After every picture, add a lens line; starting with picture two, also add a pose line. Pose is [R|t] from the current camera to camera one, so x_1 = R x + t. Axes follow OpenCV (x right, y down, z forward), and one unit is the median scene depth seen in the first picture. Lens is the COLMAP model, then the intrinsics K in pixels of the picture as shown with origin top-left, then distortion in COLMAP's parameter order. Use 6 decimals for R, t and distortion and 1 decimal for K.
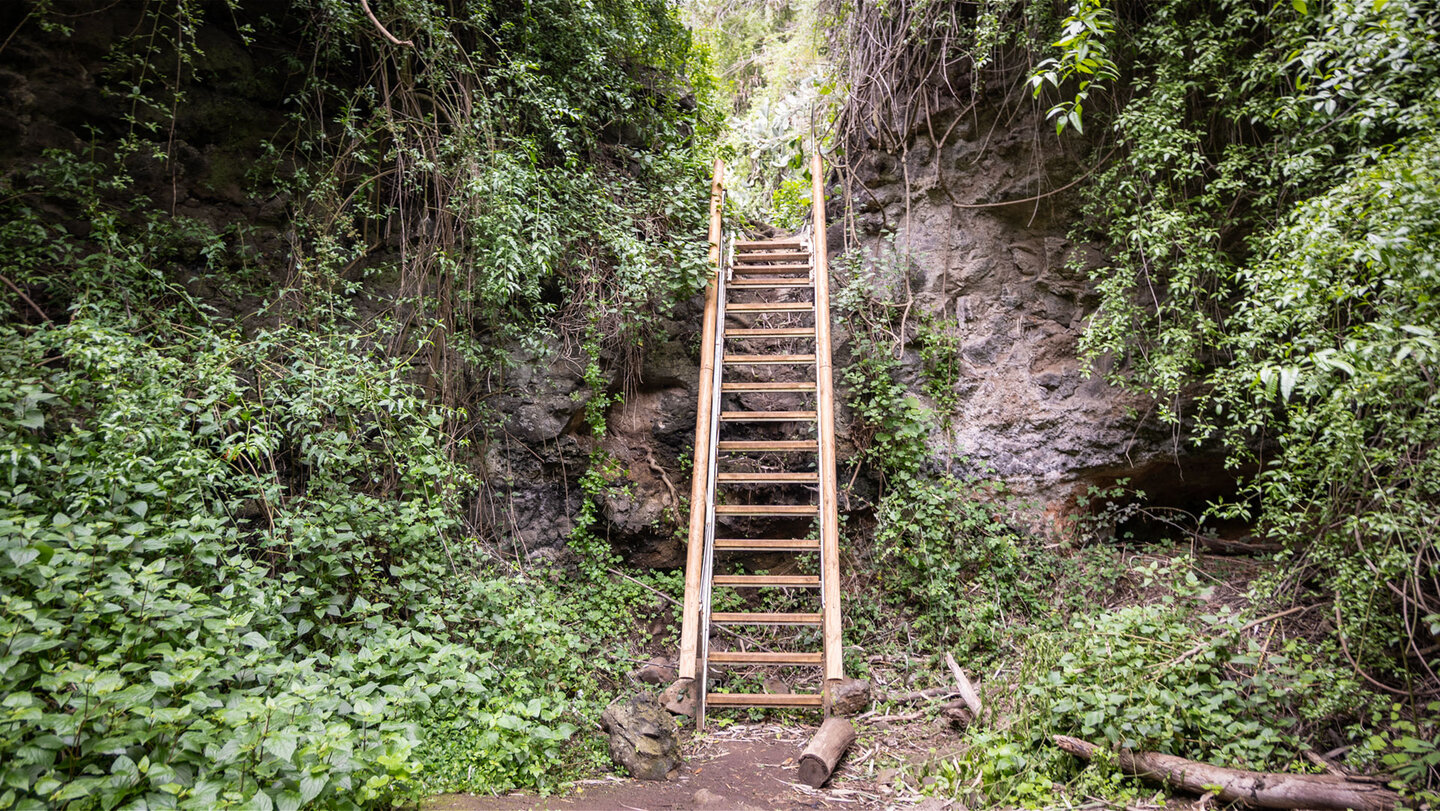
lens RADIAL K [[1045.9, 0, 720.0], [0, 1045.9, 405.5], [0, 0, 1]] dist [0.005425, 0.000821]
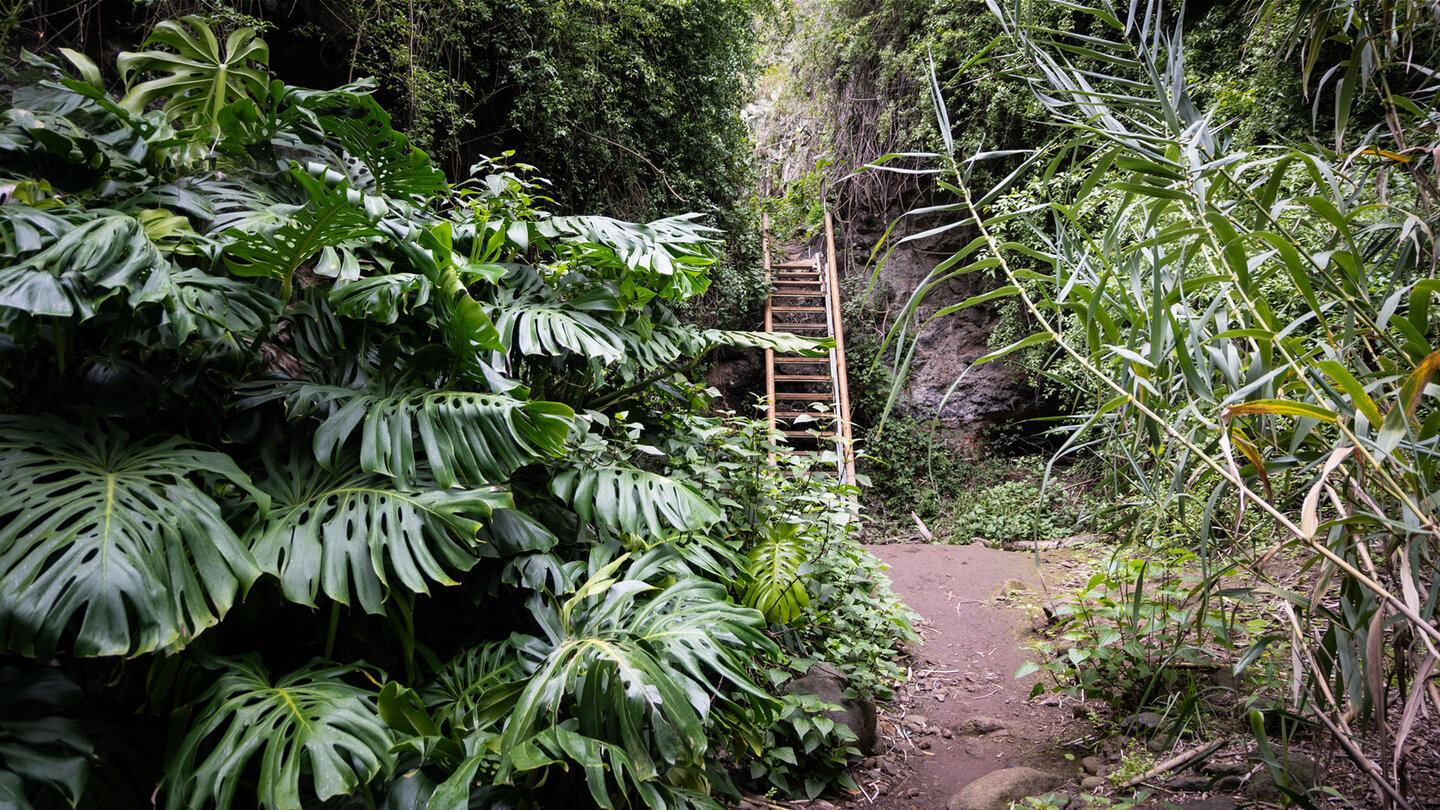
lens RADIAL K [[1045.9, 0, 720.0], [0, 1045.9, 405.0], [0, 0, 1]] dist [0.005425, 0.000821]
pose [[0.995752, 0.016697, 0.090550, -0.229571], [-0.020323, 0.999022, 0.039270, -0.009802], [-0.089805, -0.040943, 0.995117, -0.624825]]
